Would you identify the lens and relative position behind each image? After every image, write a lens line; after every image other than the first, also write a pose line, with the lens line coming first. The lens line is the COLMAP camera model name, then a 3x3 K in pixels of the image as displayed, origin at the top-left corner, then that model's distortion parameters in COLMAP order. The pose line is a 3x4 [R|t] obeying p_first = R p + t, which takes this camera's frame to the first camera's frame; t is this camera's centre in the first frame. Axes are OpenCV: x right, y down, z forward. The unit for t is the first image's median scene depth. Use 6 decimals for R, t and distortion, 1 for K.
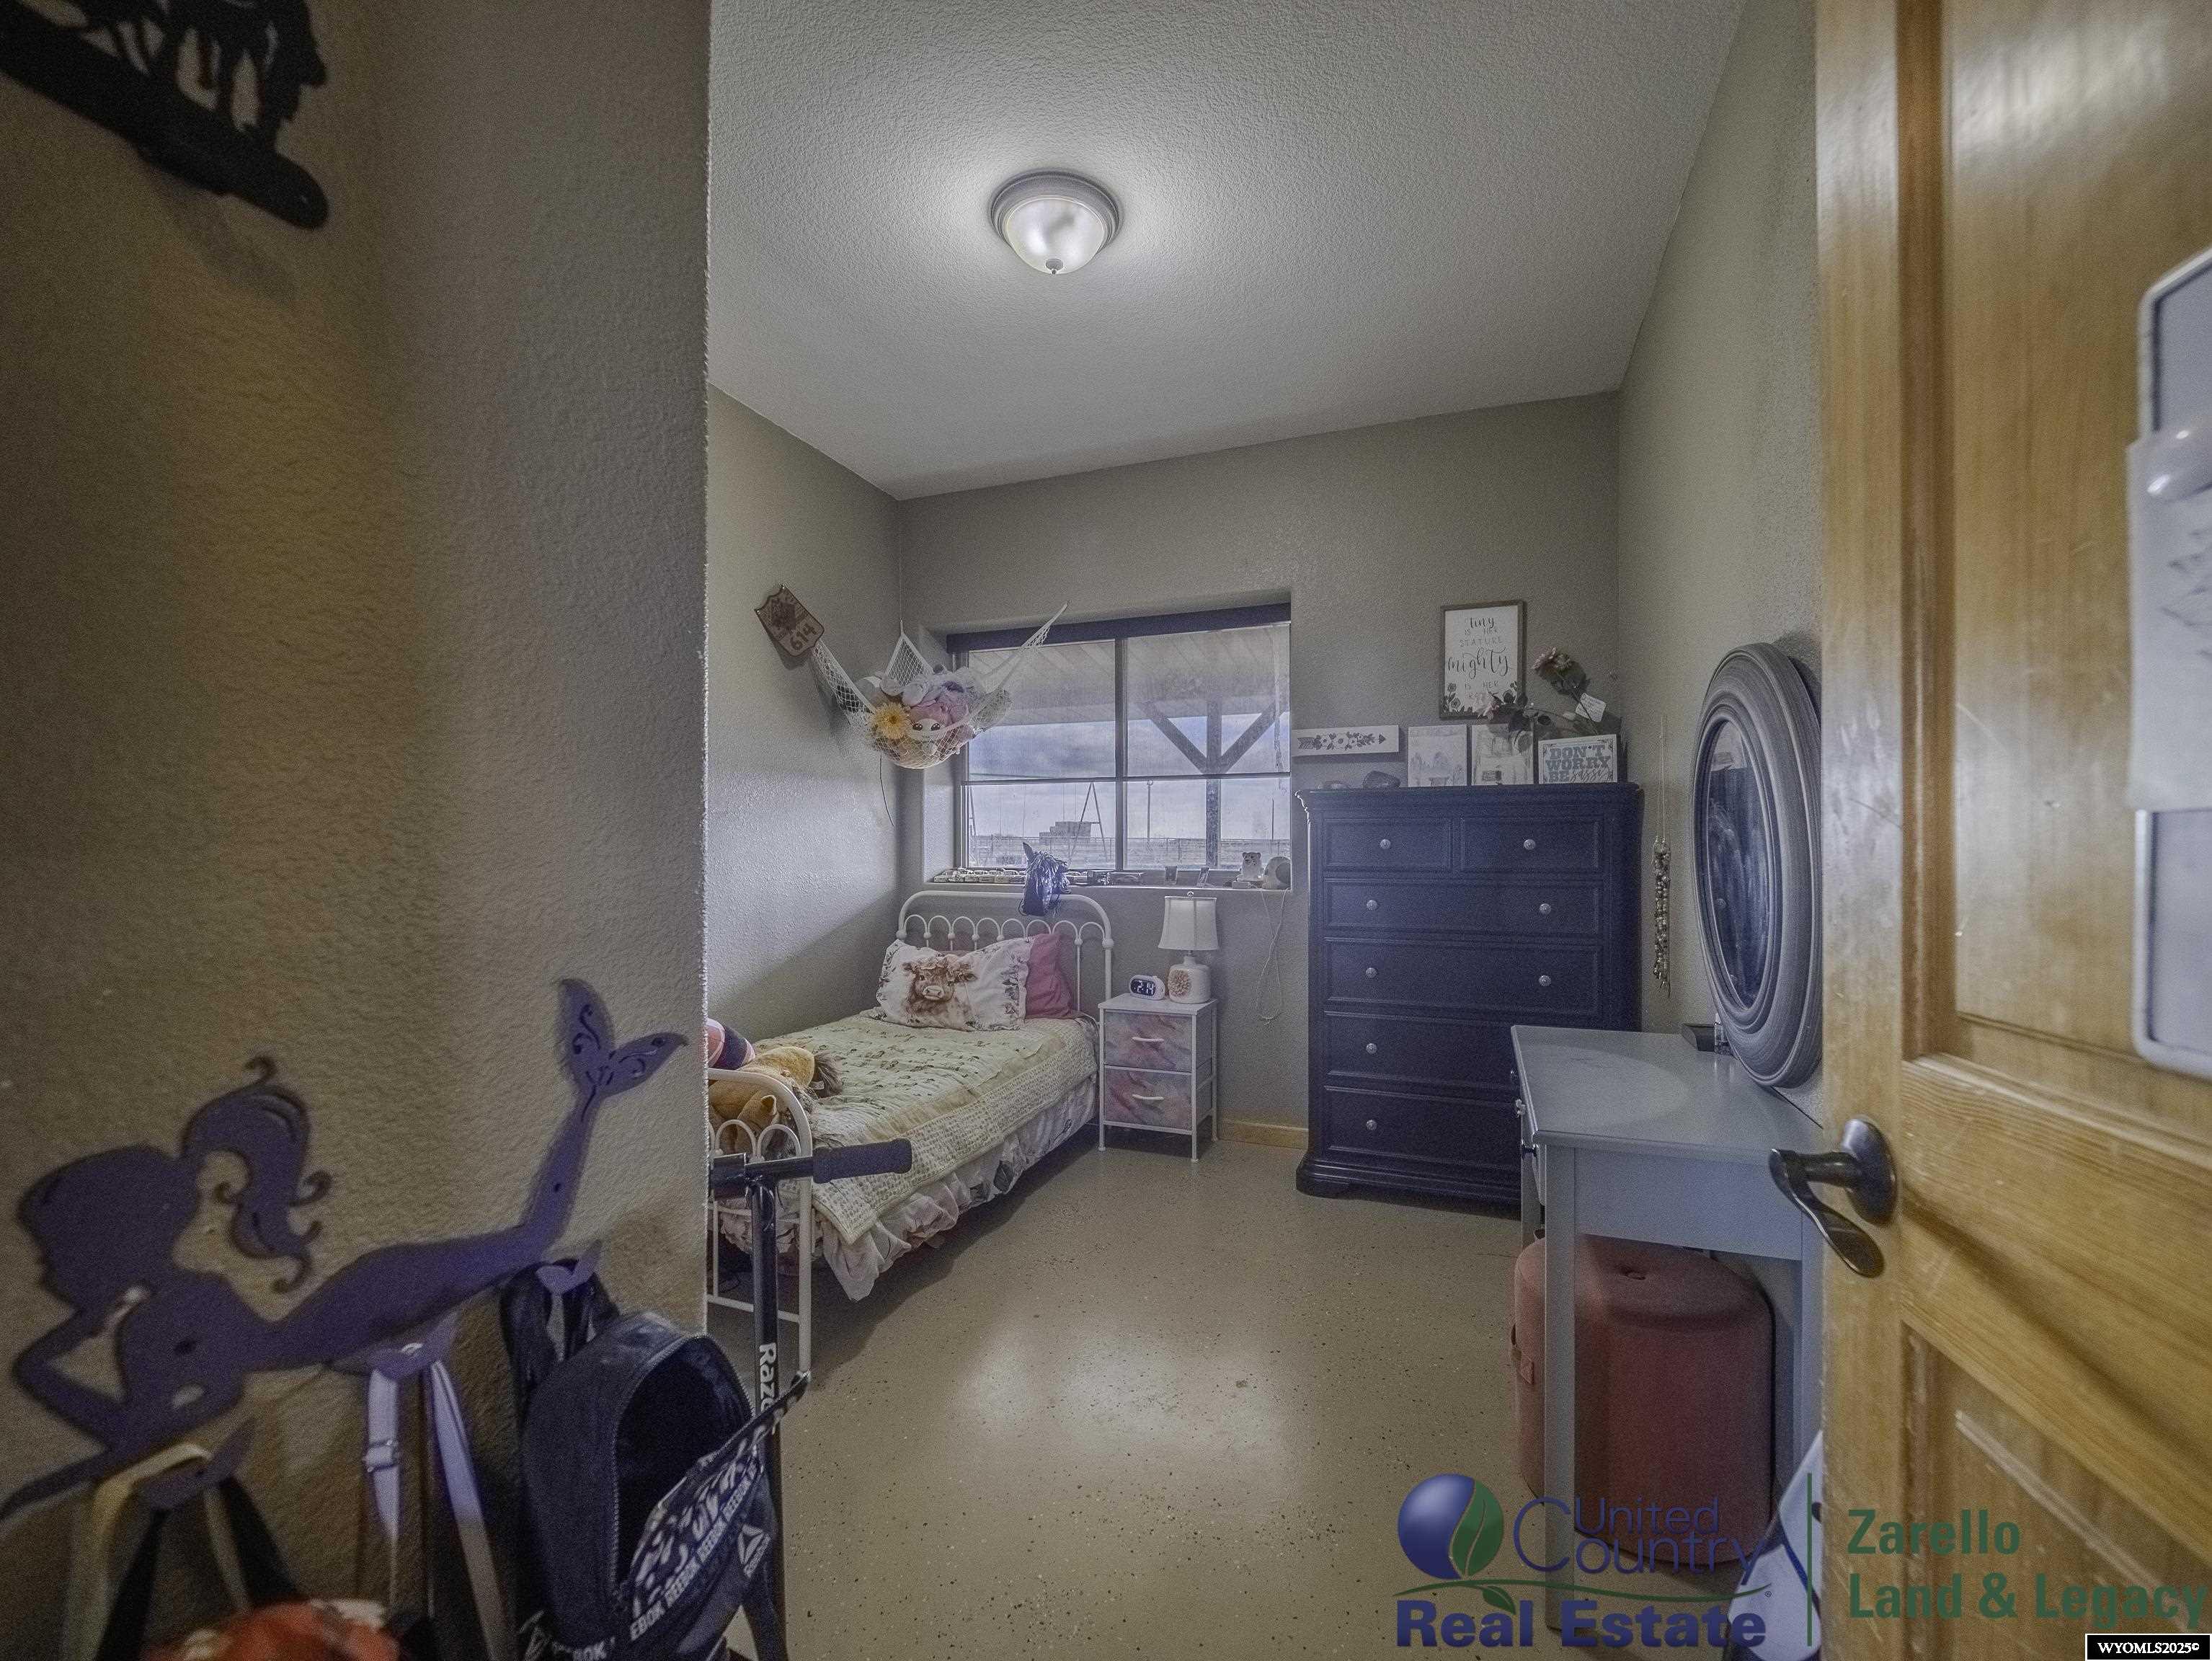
lens RADIAL K [[958.1, 0, 1102.7], [0, 958.1, 850.4], [0, 0, 1]] dist [-0.000042, -0.000051]
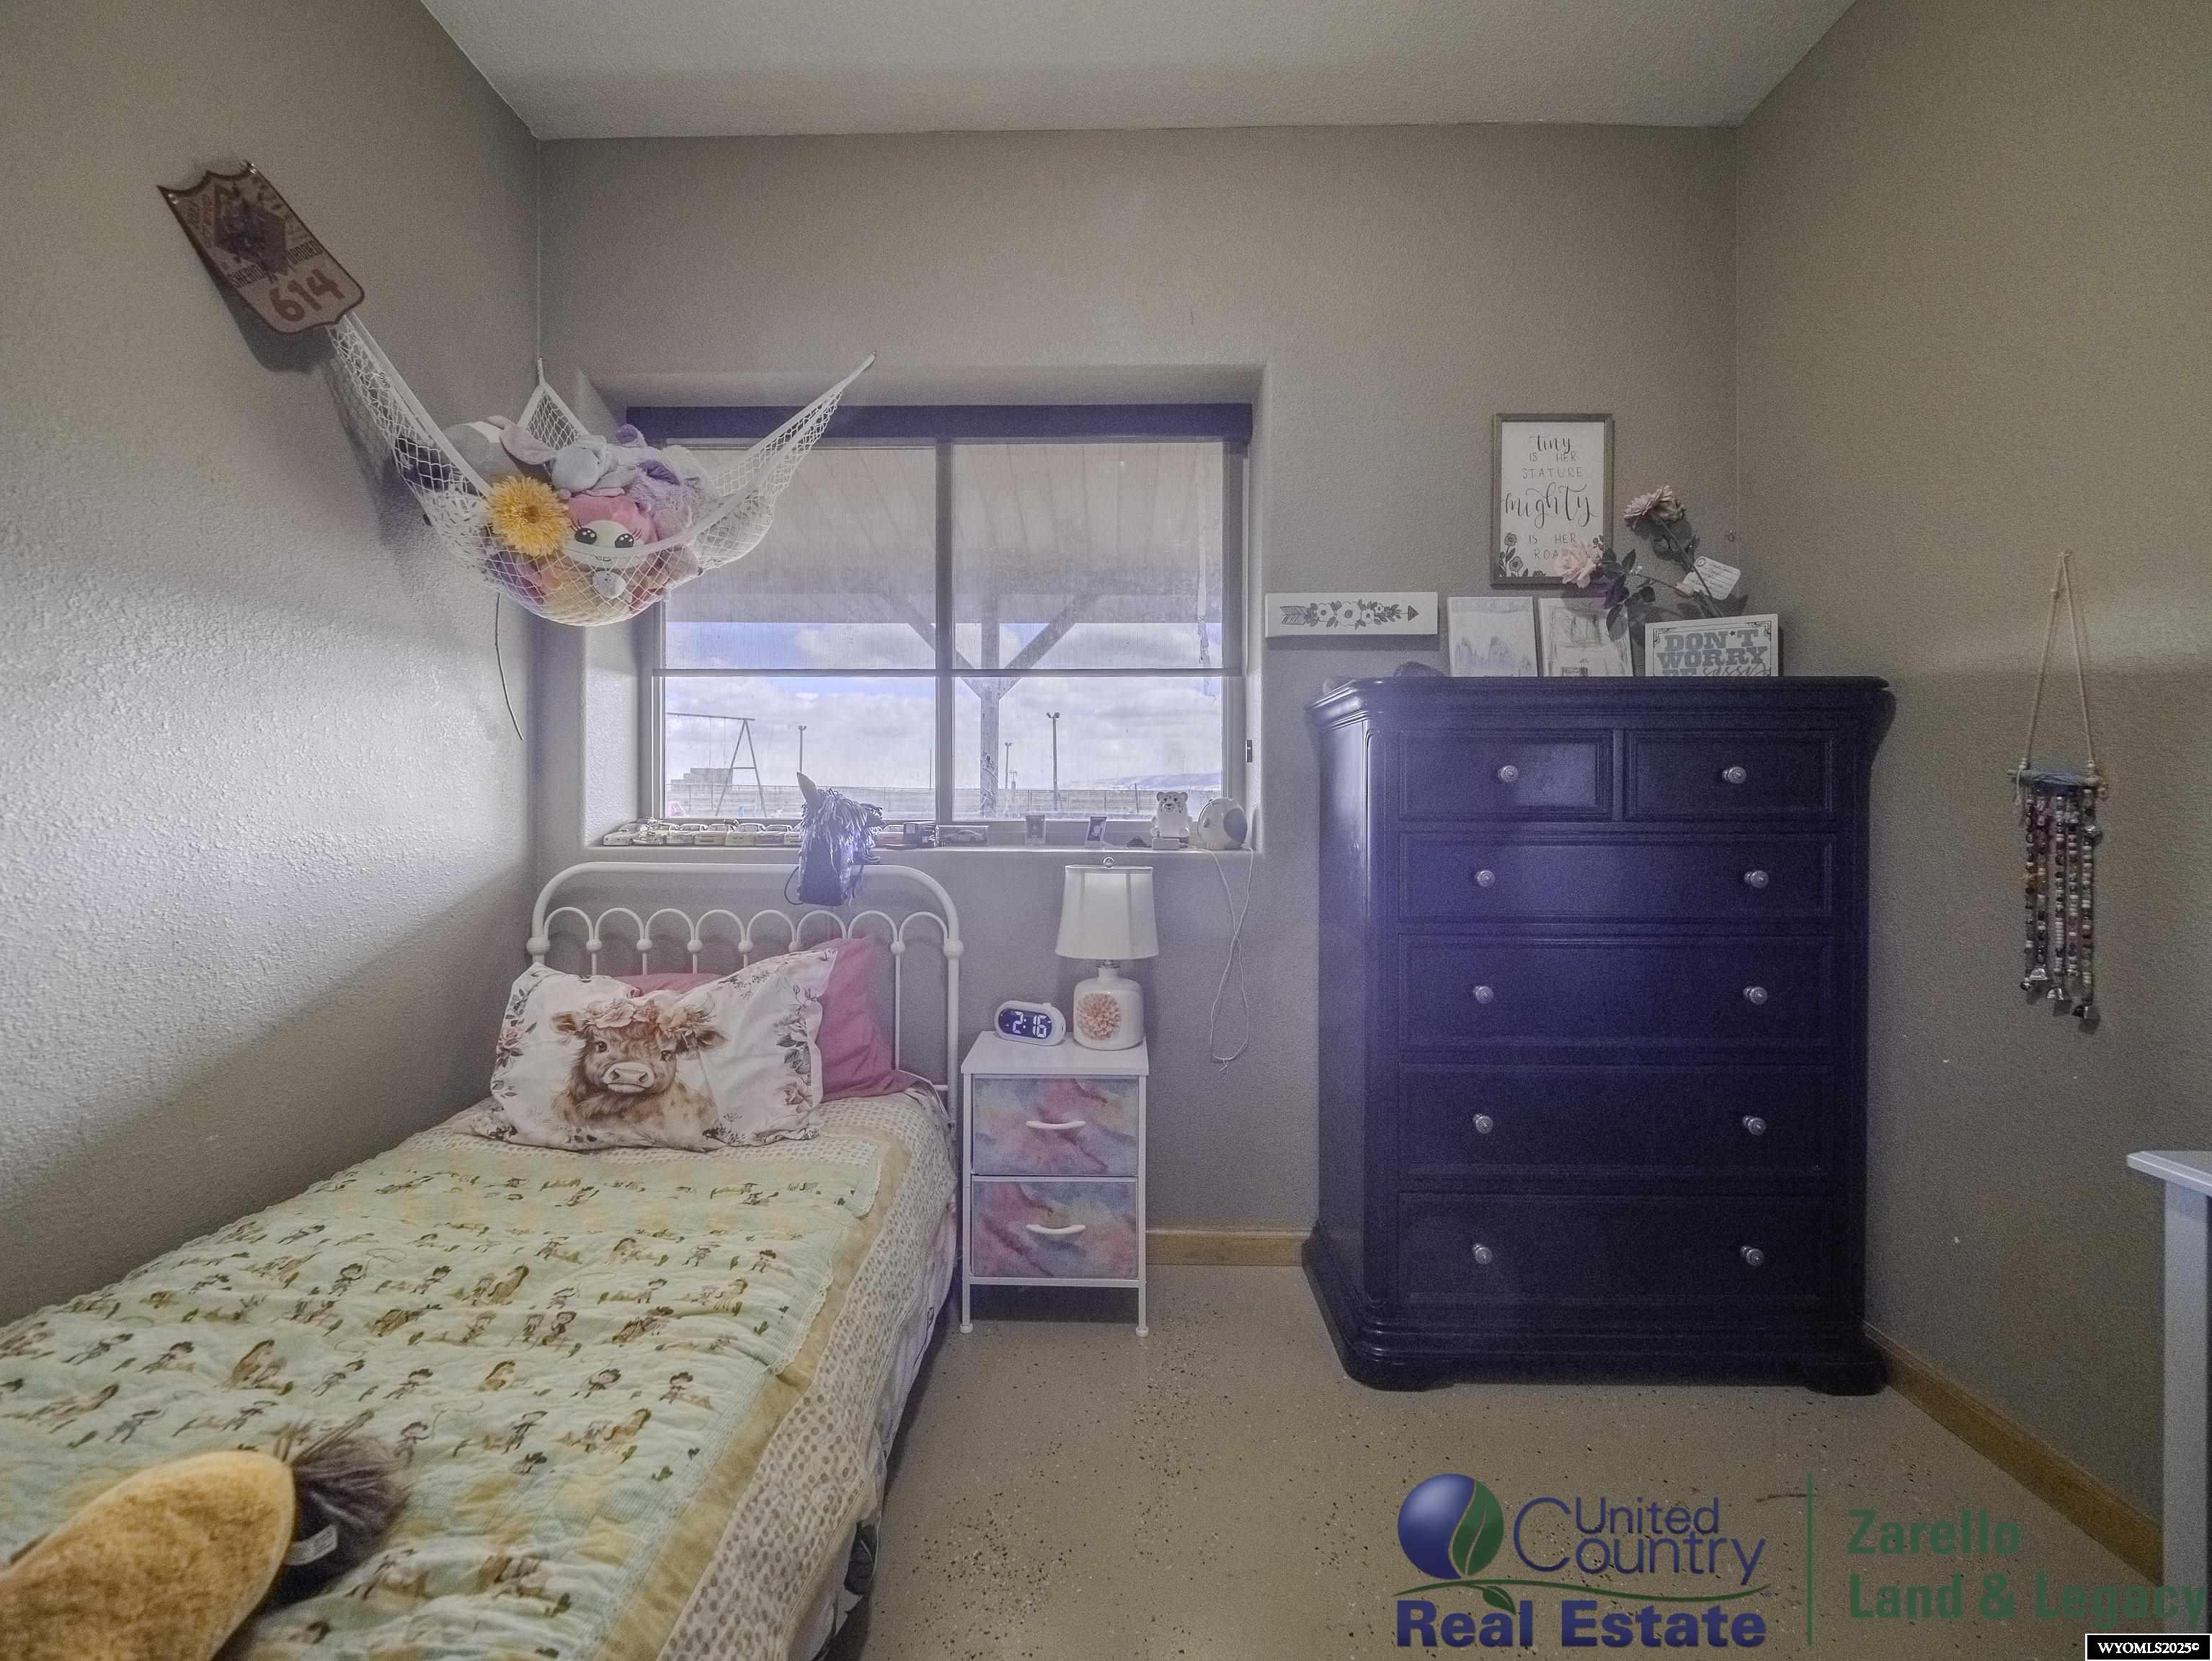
lens RADIAL K [[970.7, 0, 1107.6], [0, 970.7, 801.9], [0, 0, 1]] dist [-0.003051, -0.009900]
pose [[0.936553, 0.000533, 0.350526, -0.122513], [-0.000852, 0.999999, 0.000754, 0.008985], [-0.350525, -0.001005, 0.936553, 0.460070]]
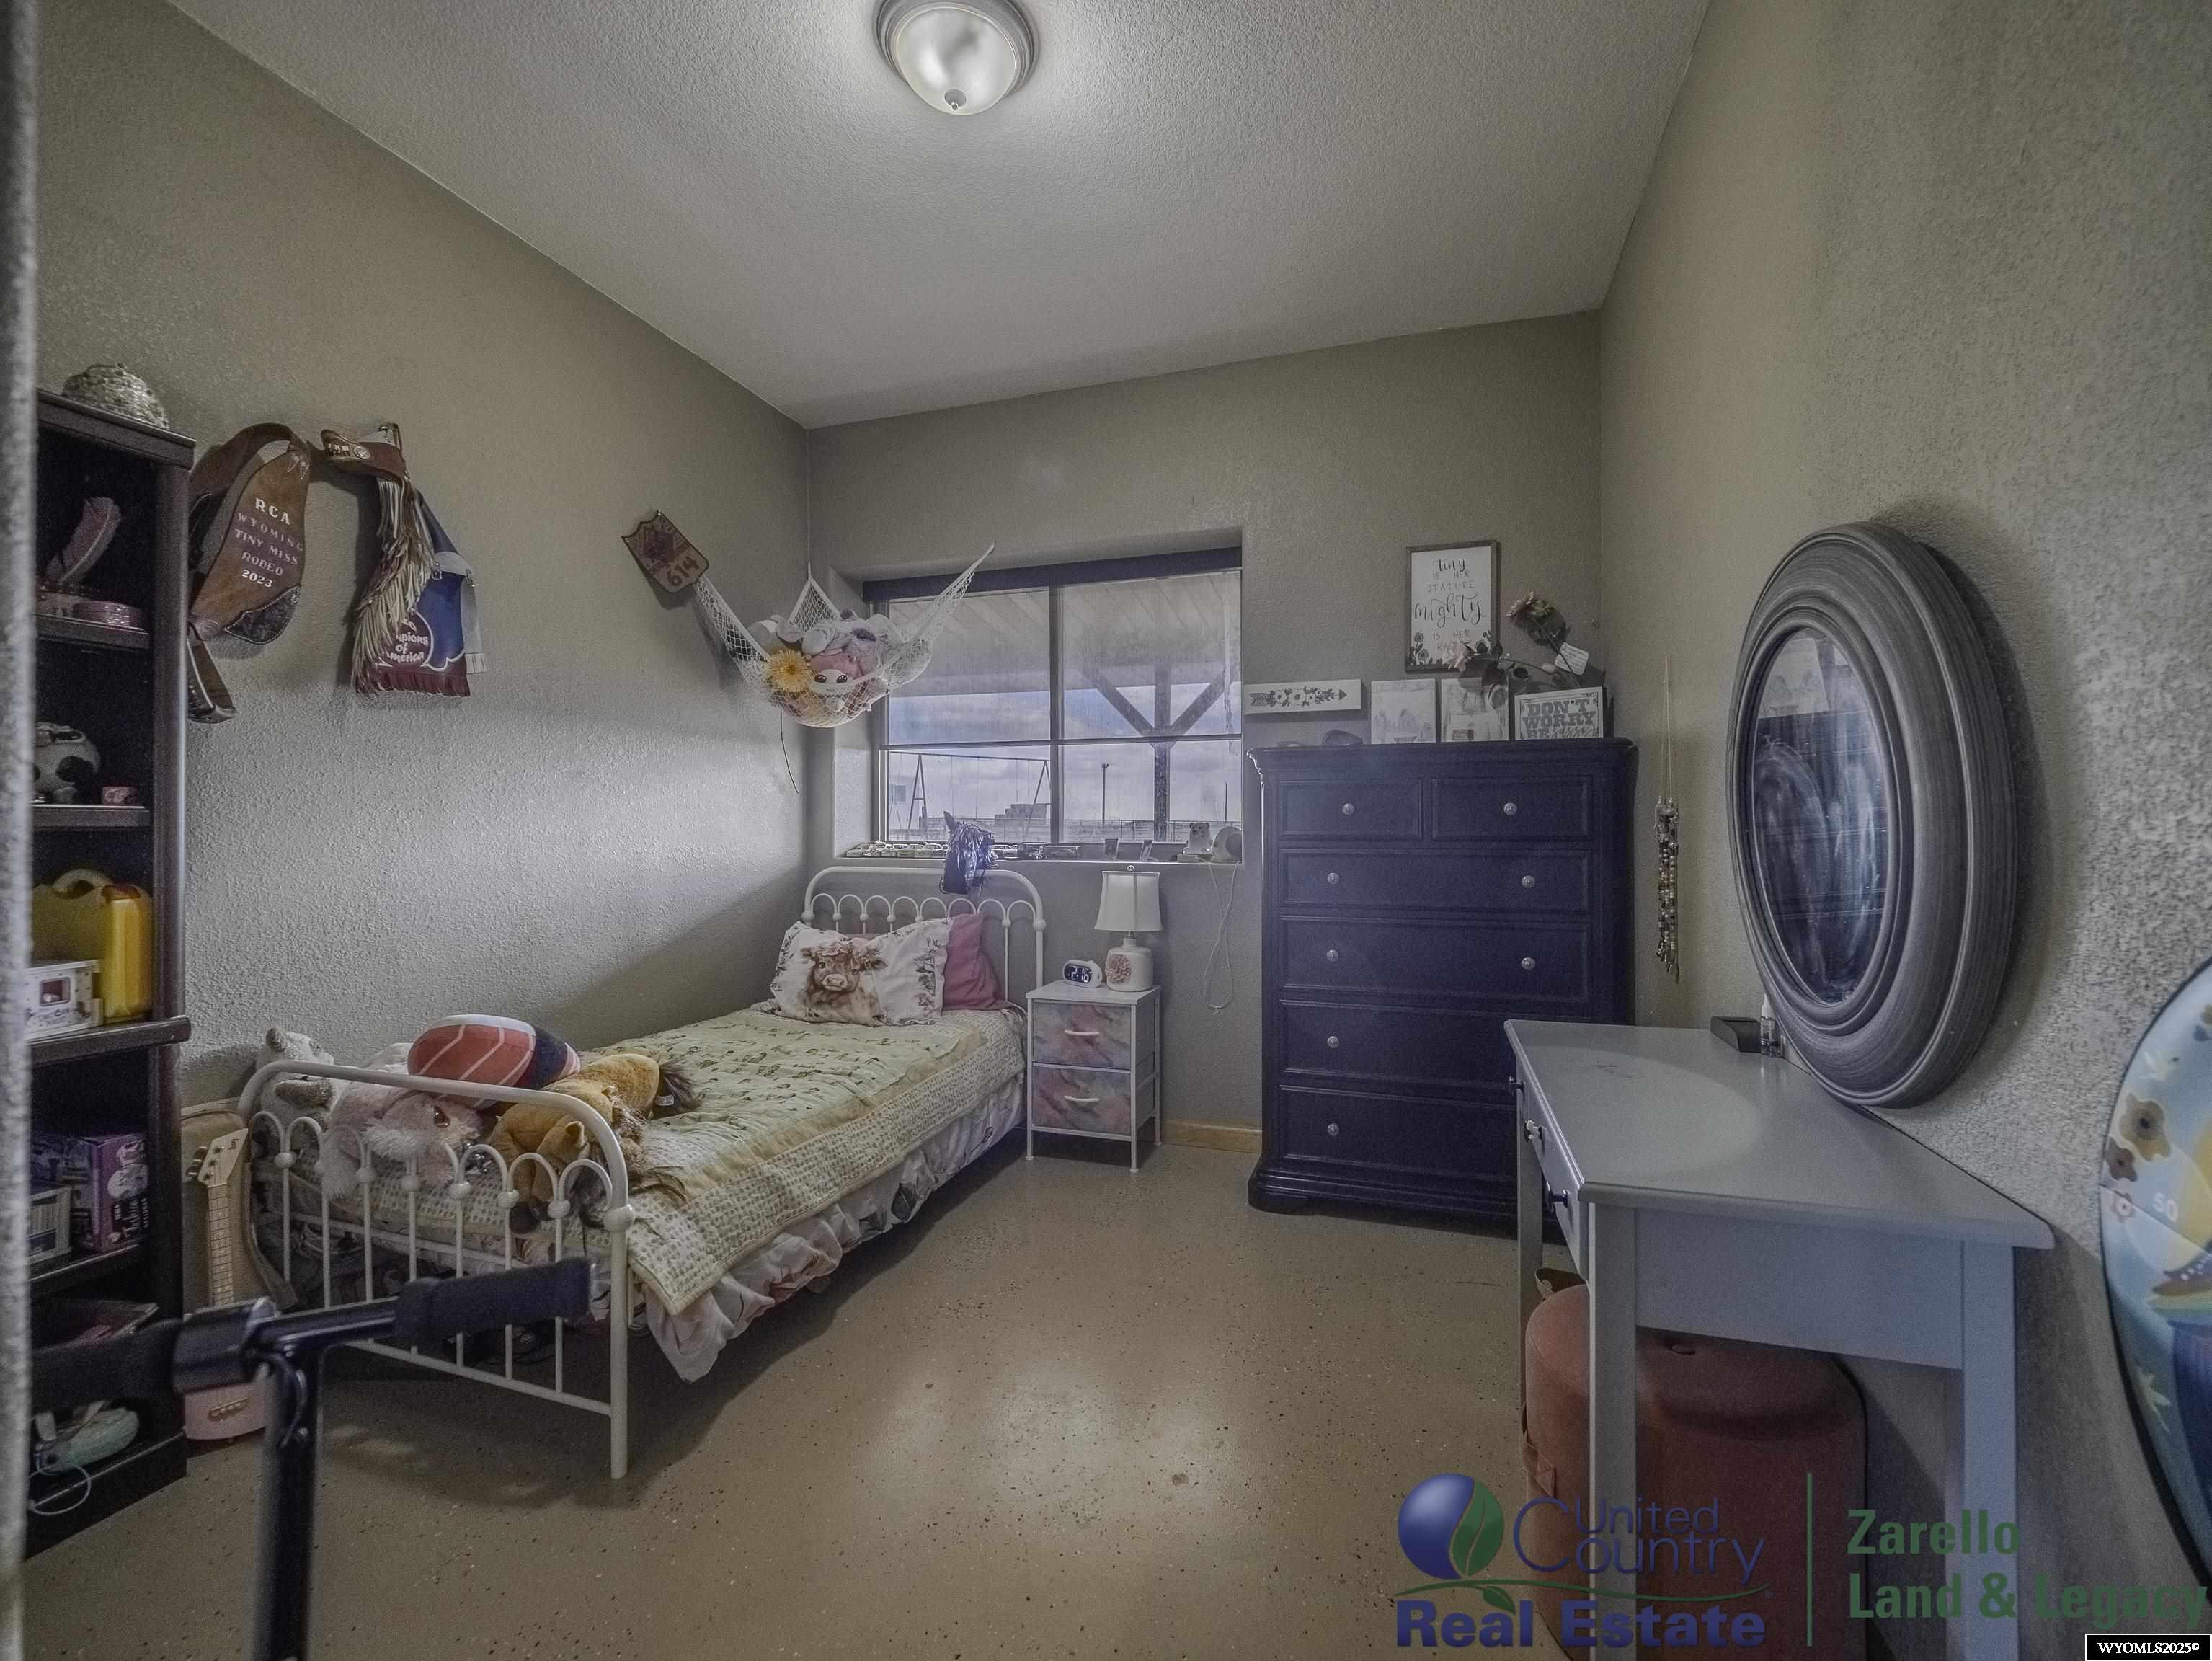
lens RADIAL K [[949.8, 0, 1115.5], [0, 949.8, 825.8], [0, 0, 1]] dist [-0.001796, 0.000042]
pose [[0.998223, 0.000405, 0.059595, 0.026138], [0.000050, 0.999971, -0.007634, 0.013171], [-0.059597, 0.007624, 0.998193, 0.124425]]
